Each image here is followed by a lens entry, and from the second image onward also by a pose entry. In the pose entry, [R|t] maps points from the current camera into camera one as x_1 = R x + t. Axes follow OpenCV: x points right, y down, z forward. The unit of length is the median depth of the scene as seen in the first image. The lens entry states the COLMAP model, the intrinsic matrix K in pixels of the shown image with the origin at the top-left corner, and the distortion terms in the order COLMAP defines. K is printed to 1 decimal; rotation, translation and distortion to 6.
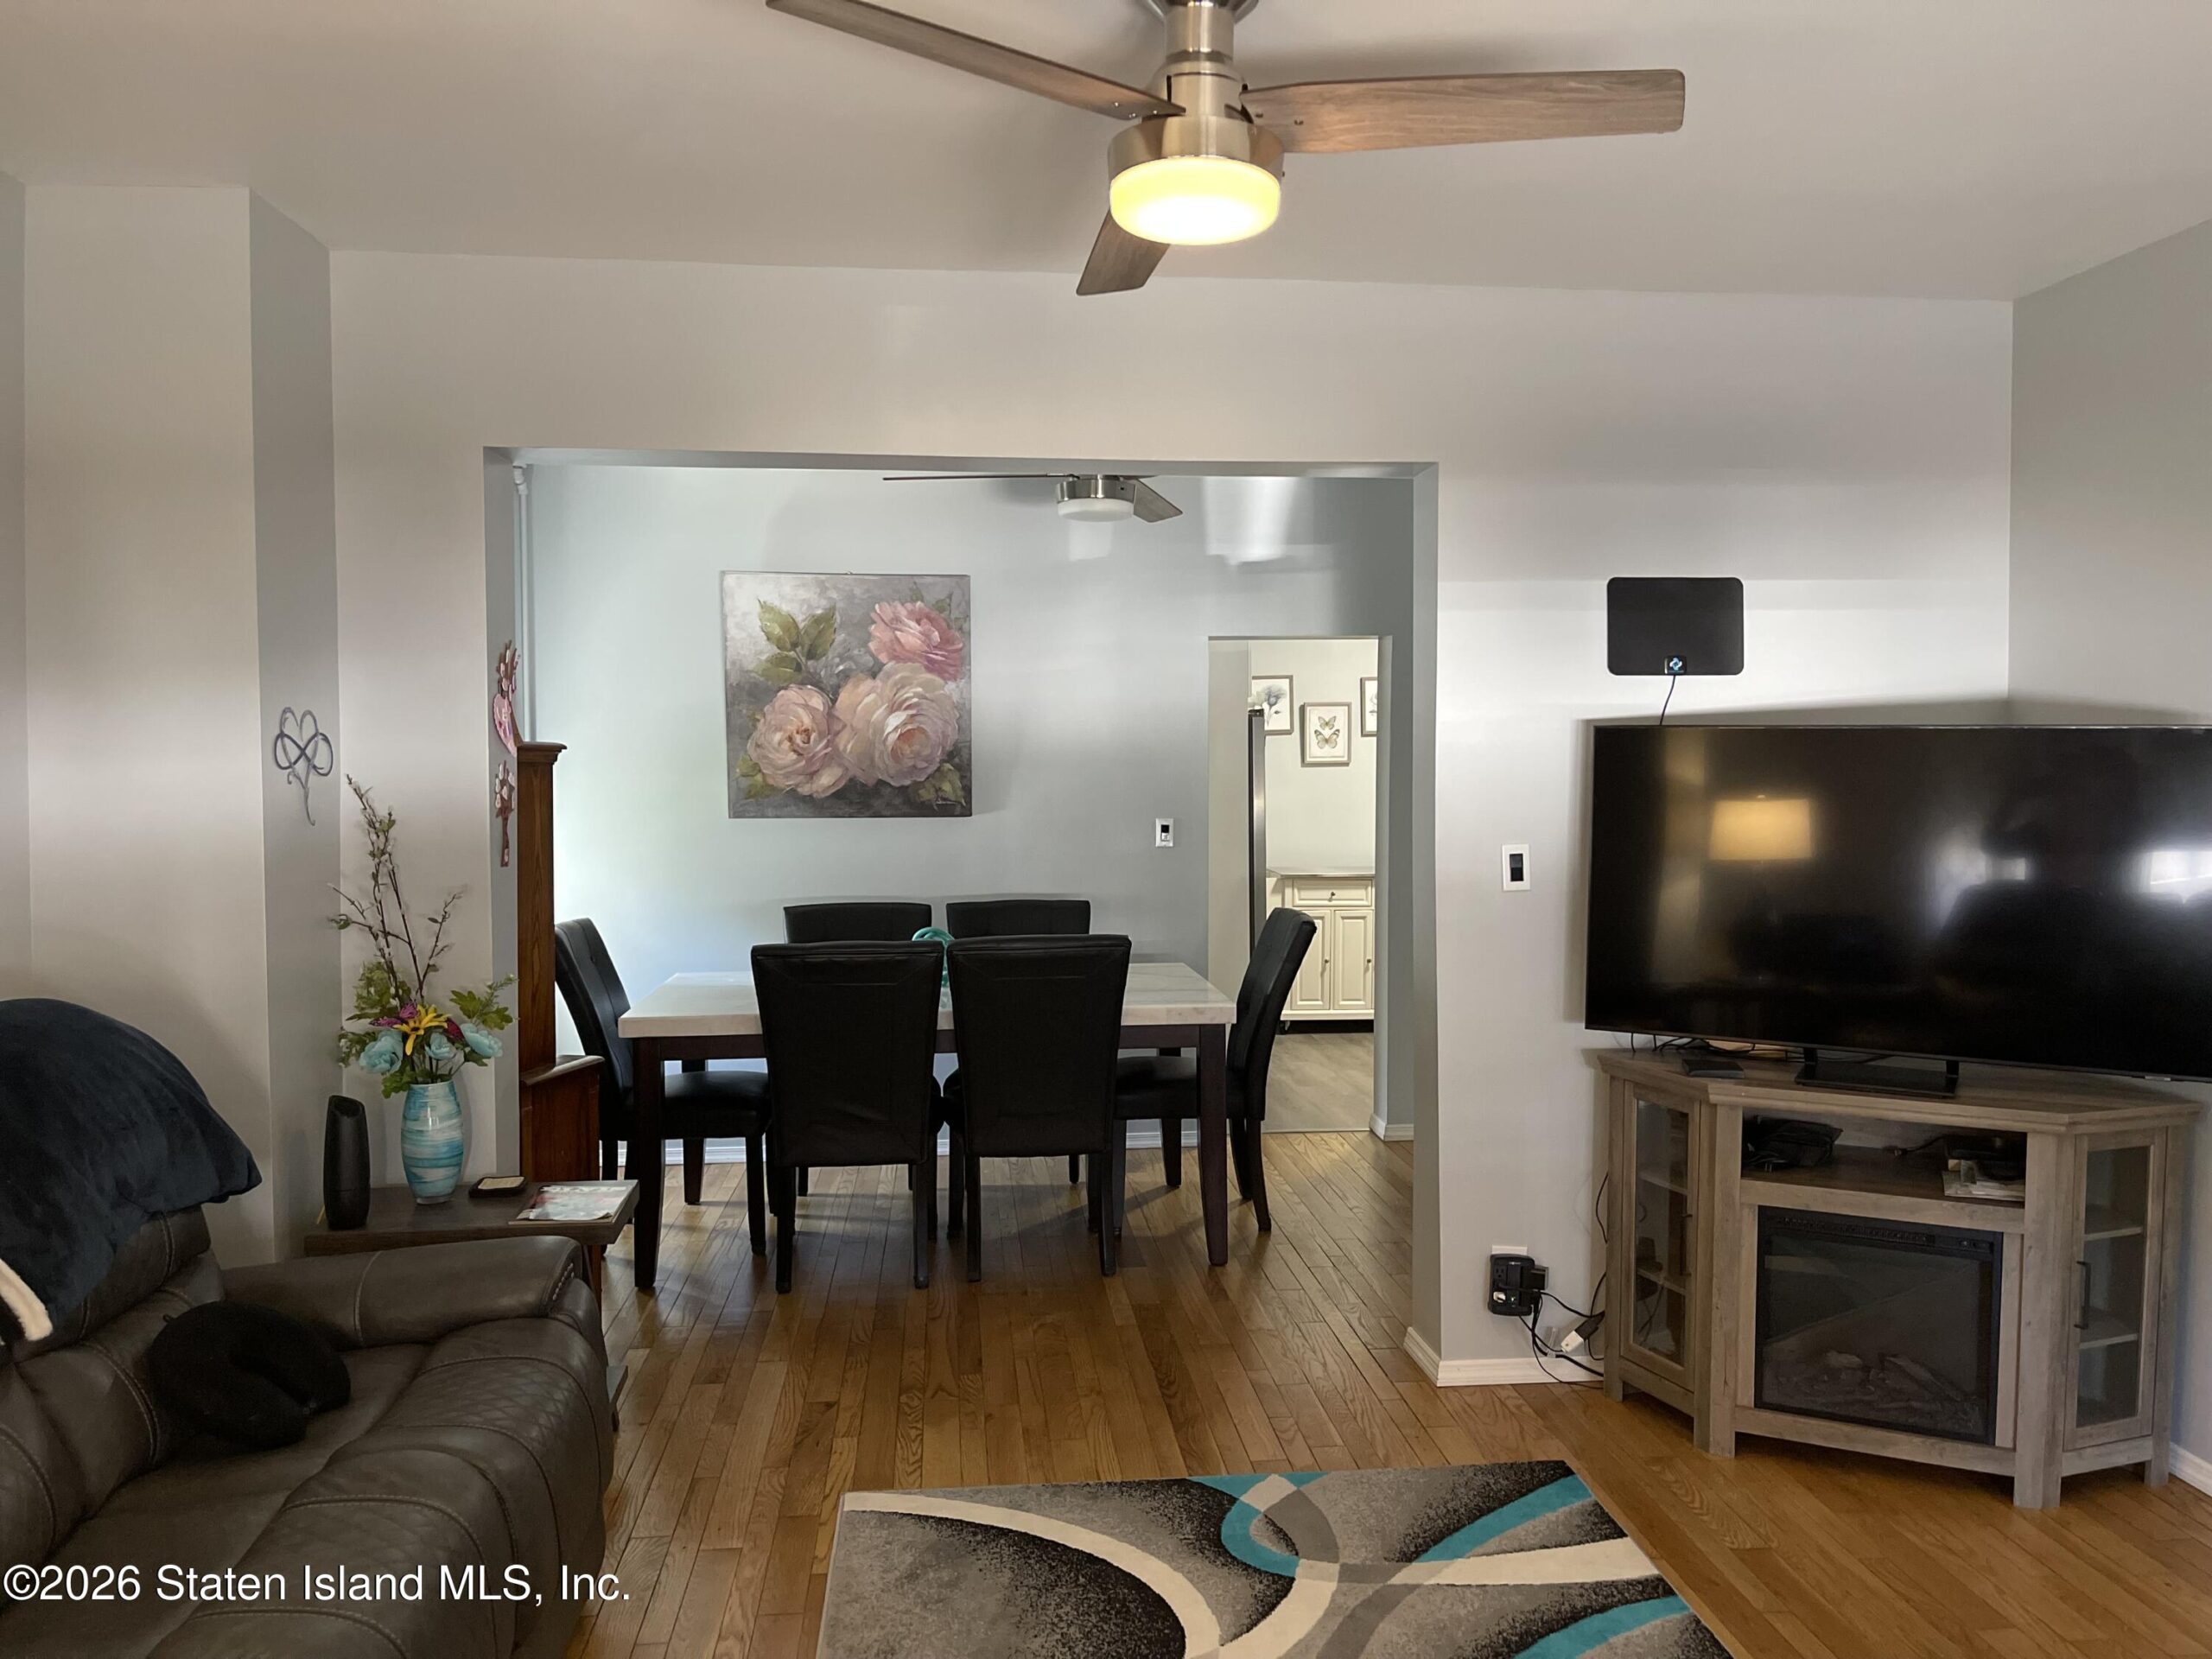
lens RADIAL K [[1688.4, 0, 1098.0], [0, 1688.4, 837.9], [0, 0, 1]] dist [0.061353, -0.094753]
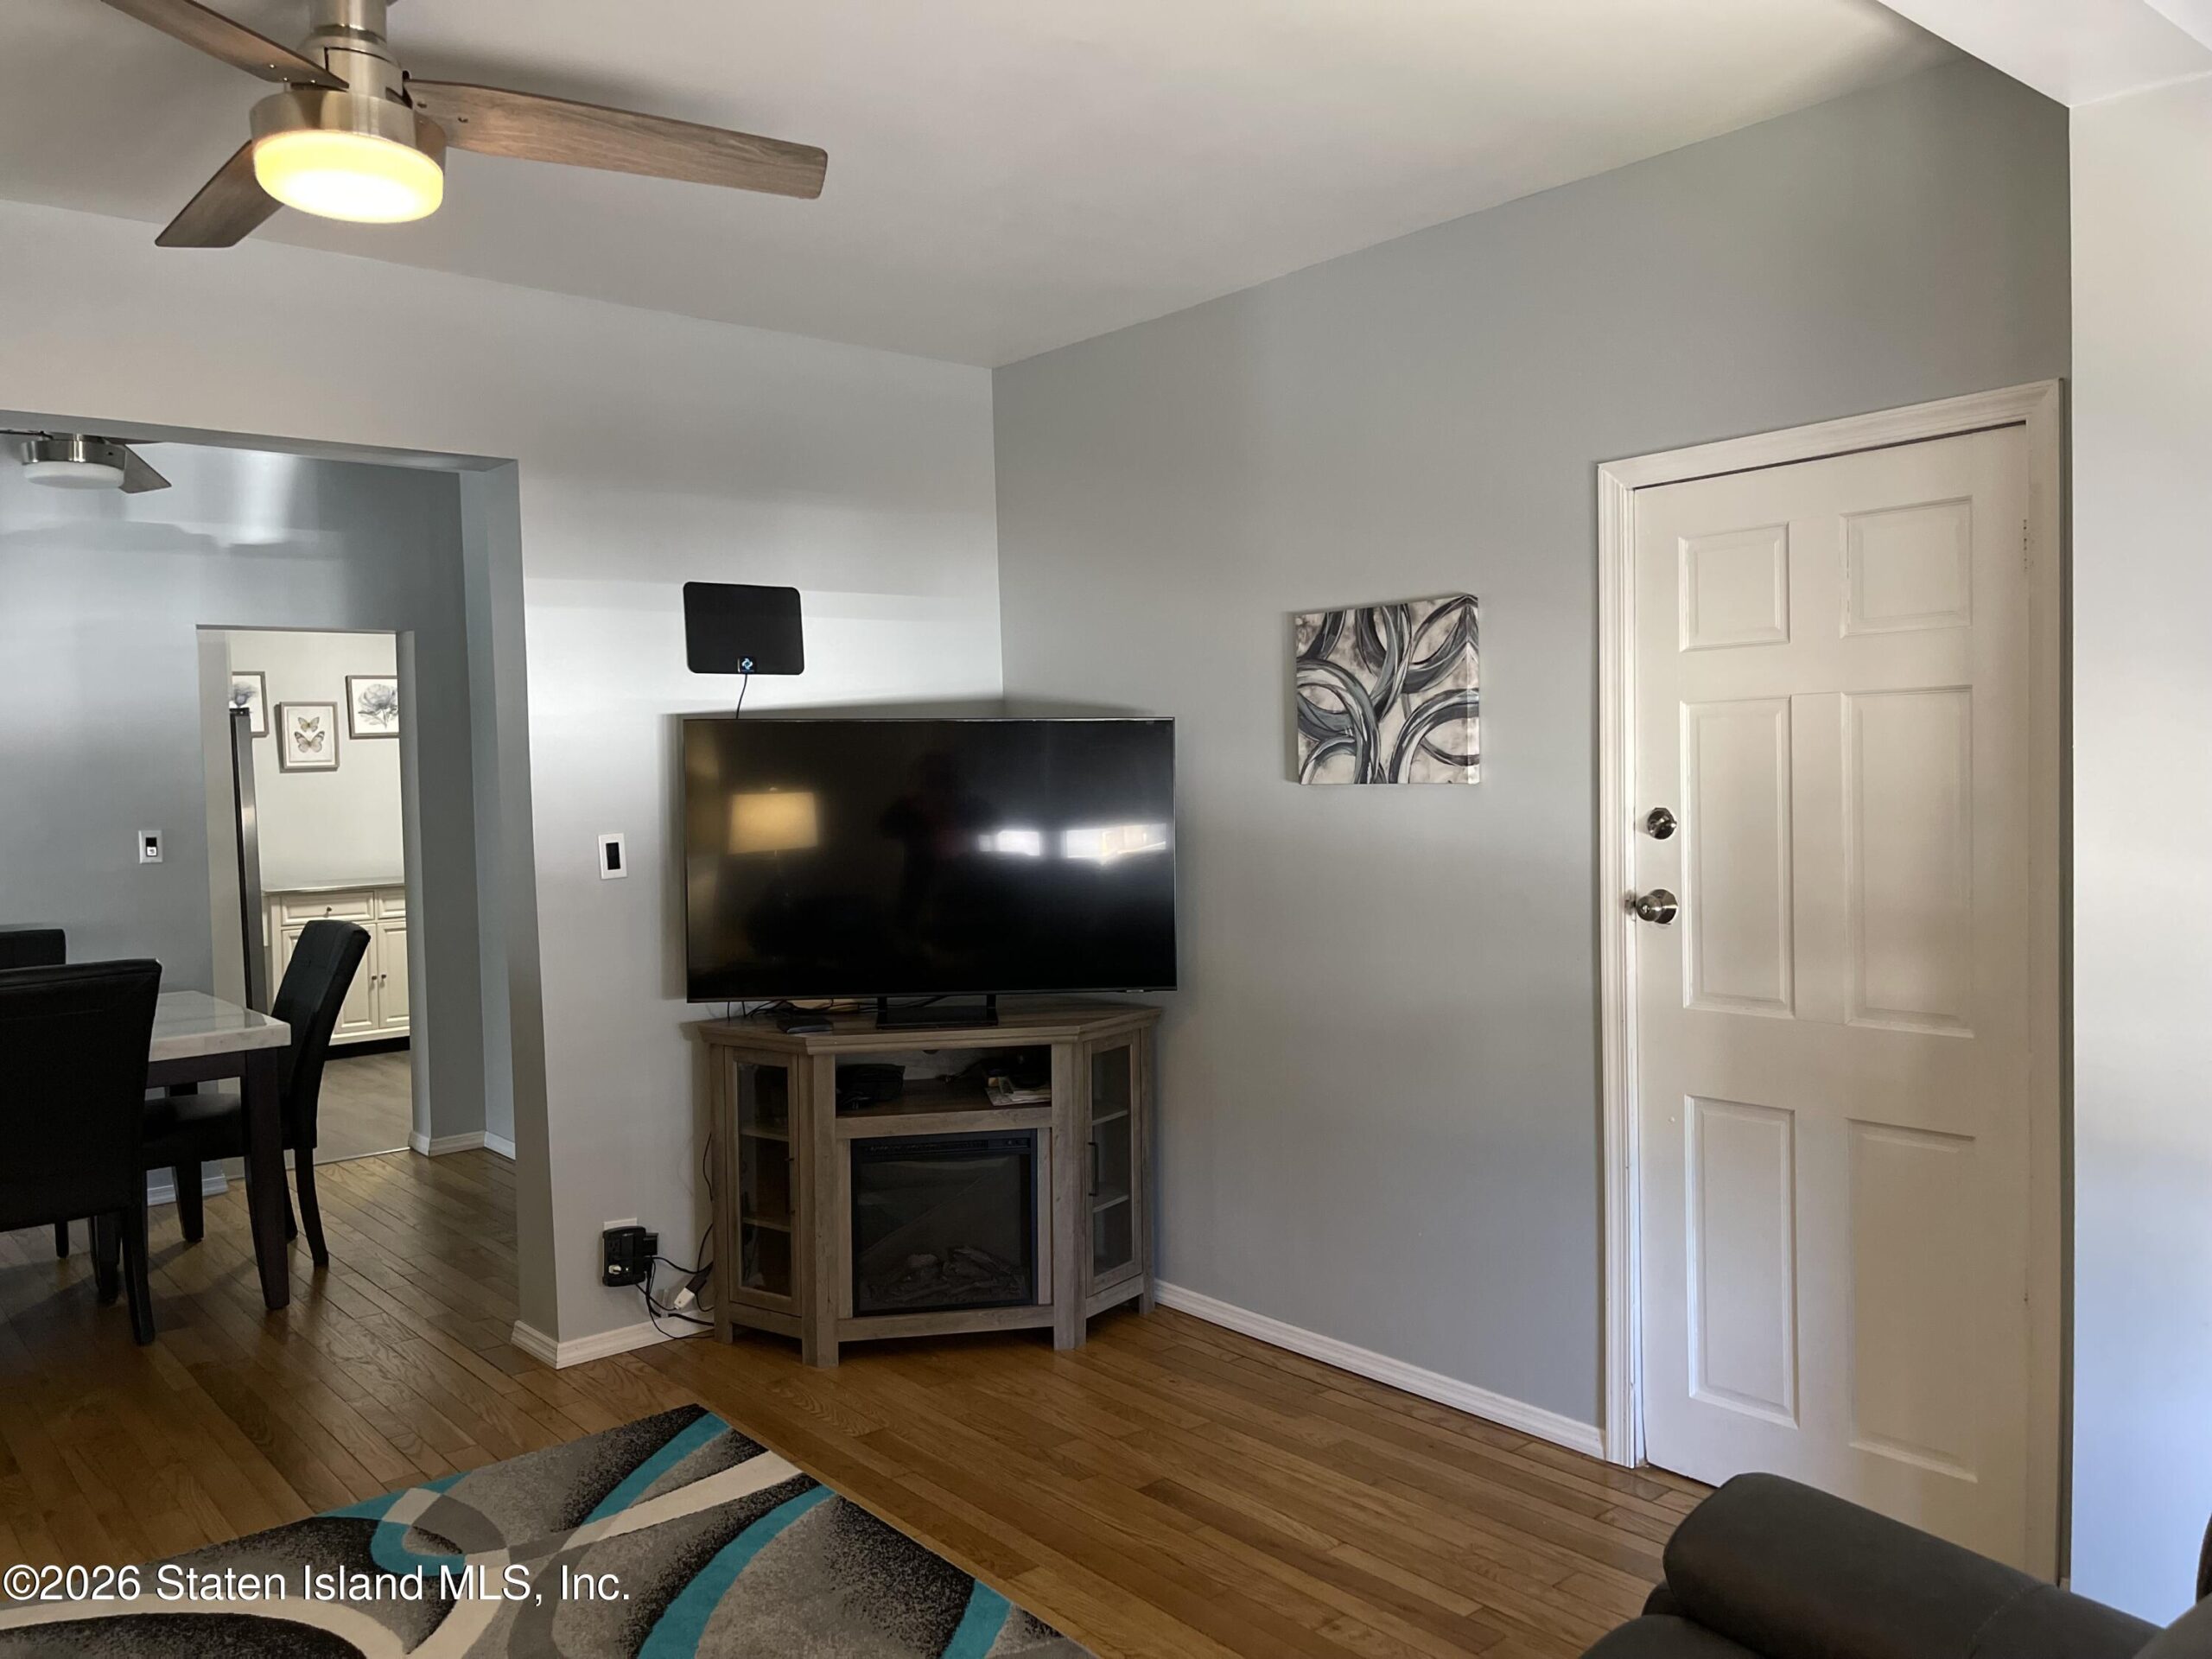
lens RADIAL K [[1688.4, 0, 1138.5], [0, 1688.4, 837.8], [0, 0, 1]] dist [0.061353, -0.094753]
pose [[0.810708, -0.042277, 0.583922, -0.107195], [0.044836, 0.998944, 0.010075, 0.011166], [-0.583731, 0.018013, 0.811747, -0.037606]]
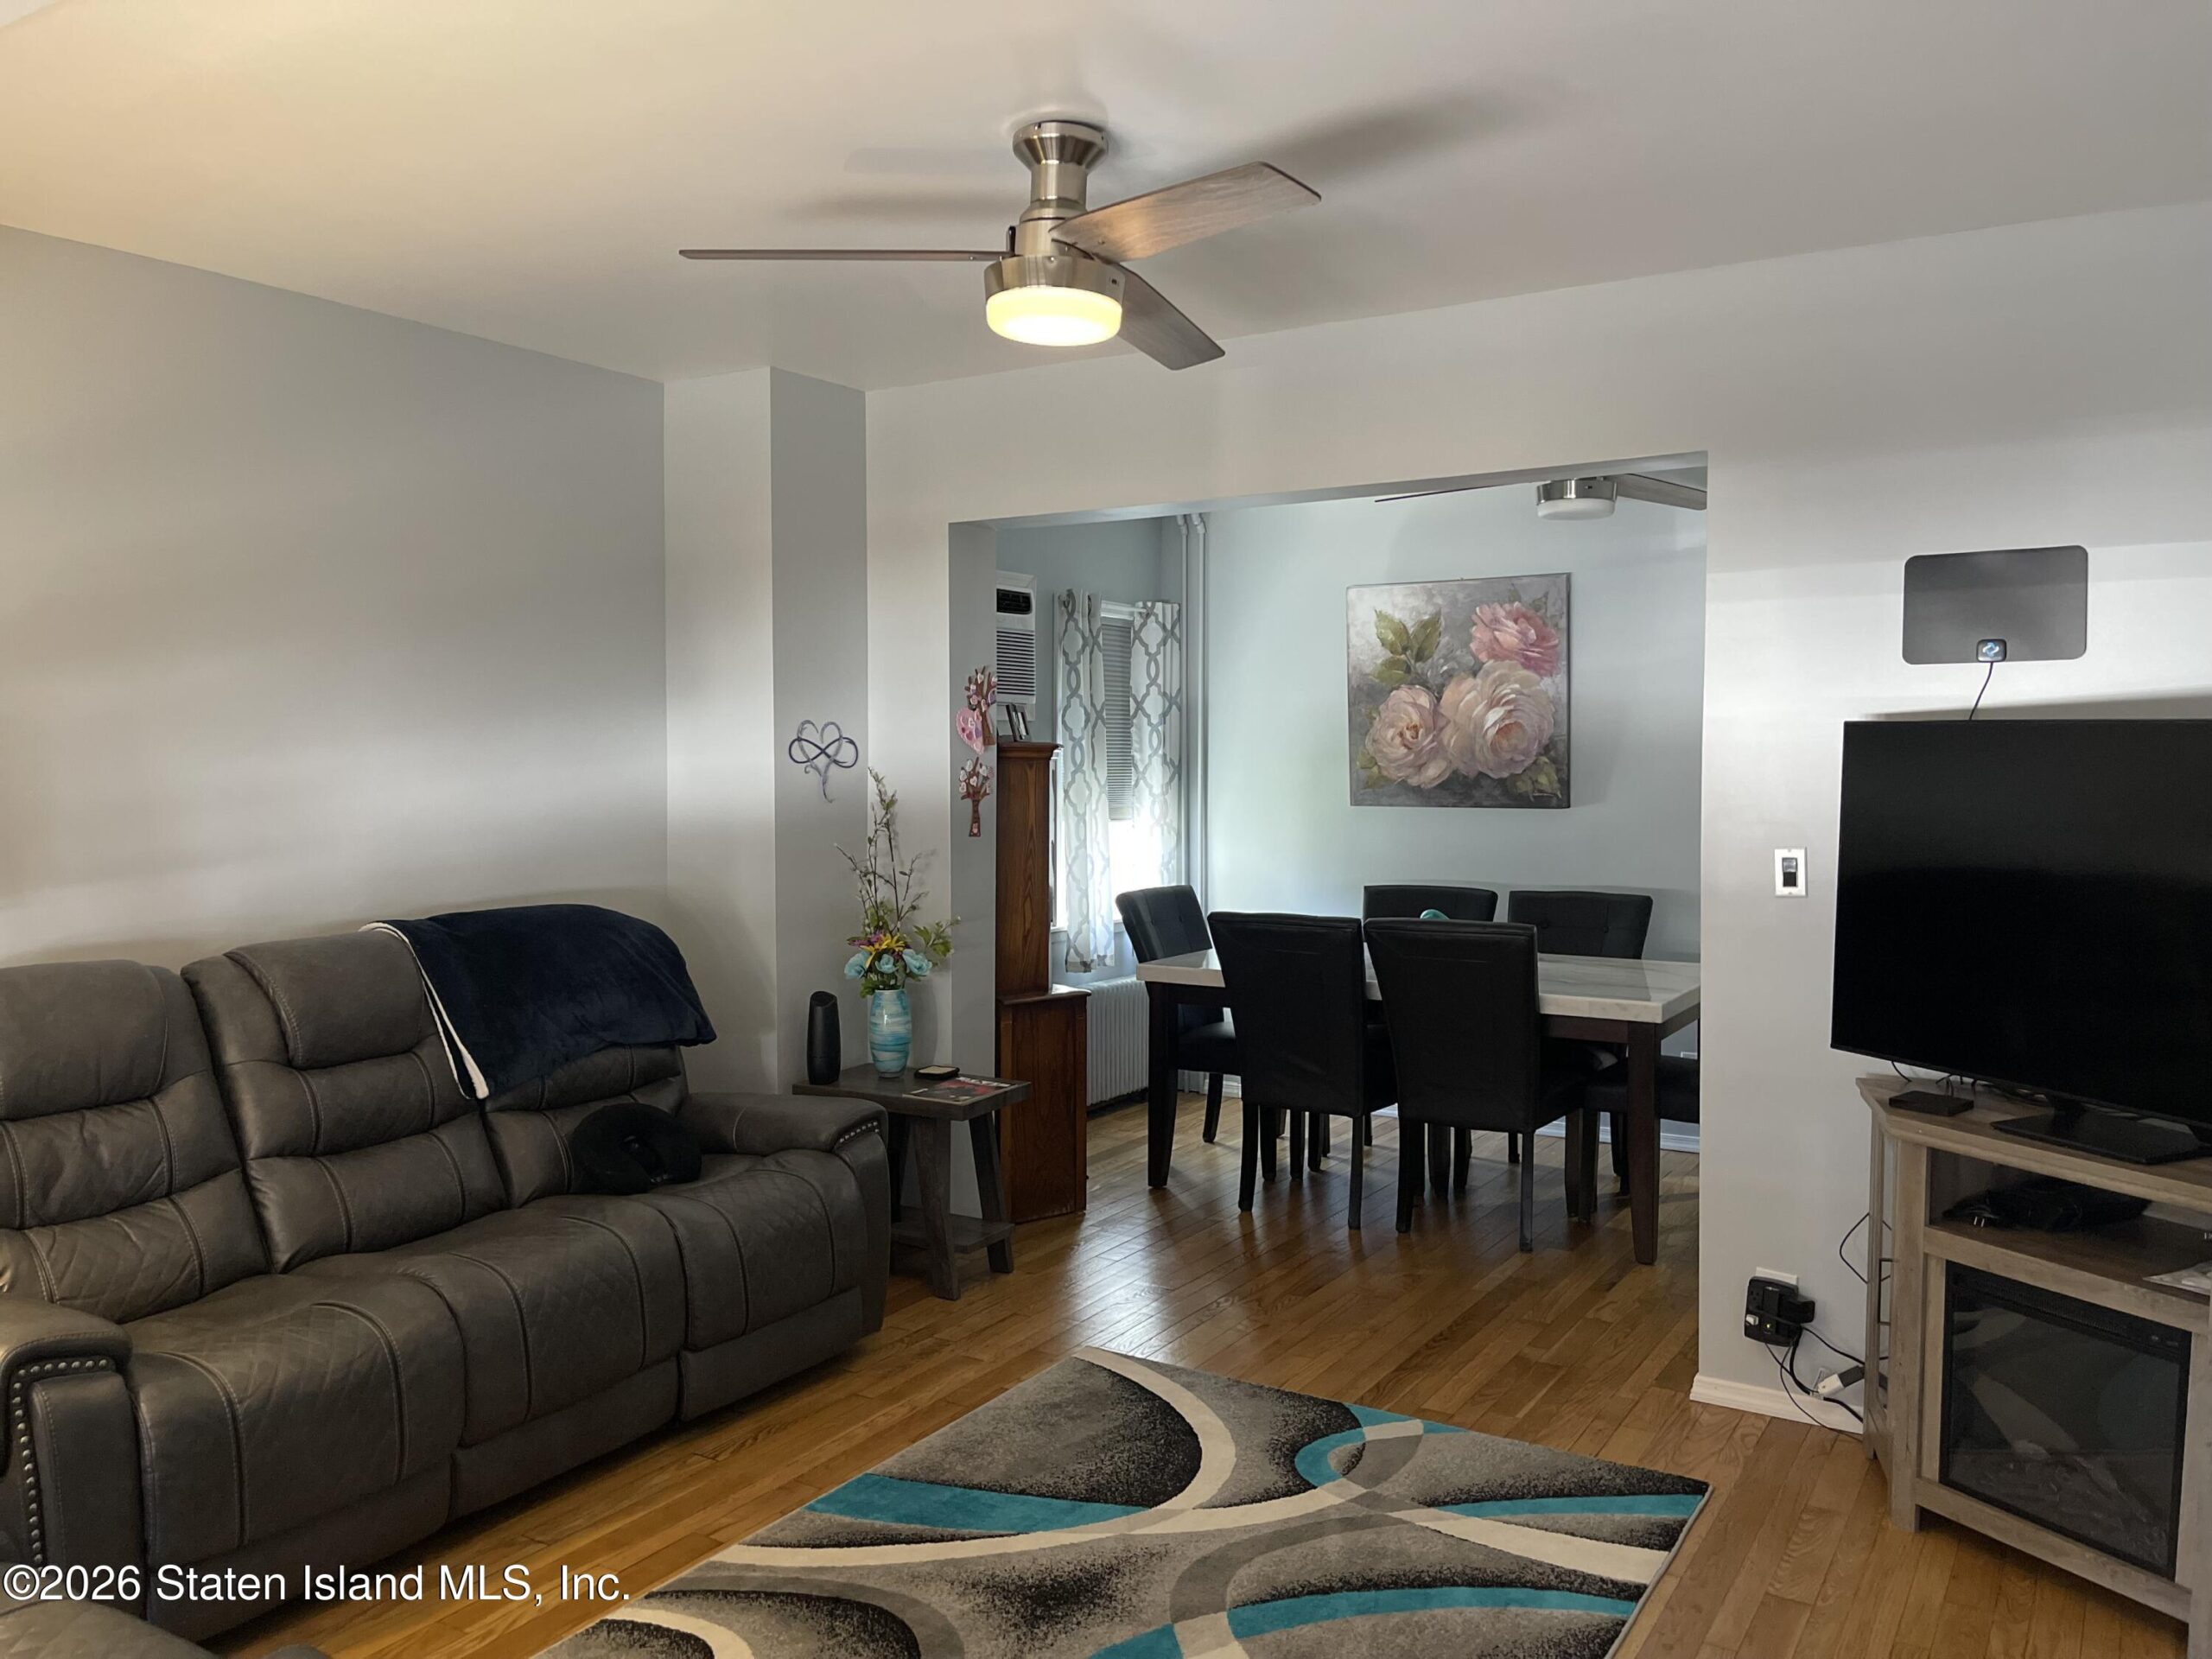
lens RADIAL K [[1688.4, 0, 1095.0], [0, 1688.4, 838.3], [0, 0, 1]] dist [0.061353, -0.094753]
pose [[0.789703, 0.032152, -0.612646, 0.560404], [-0.027388, 0.999478, 0.017149, -0.007319], [0.612878, 0.003237, 0.790171, 0.017897]]
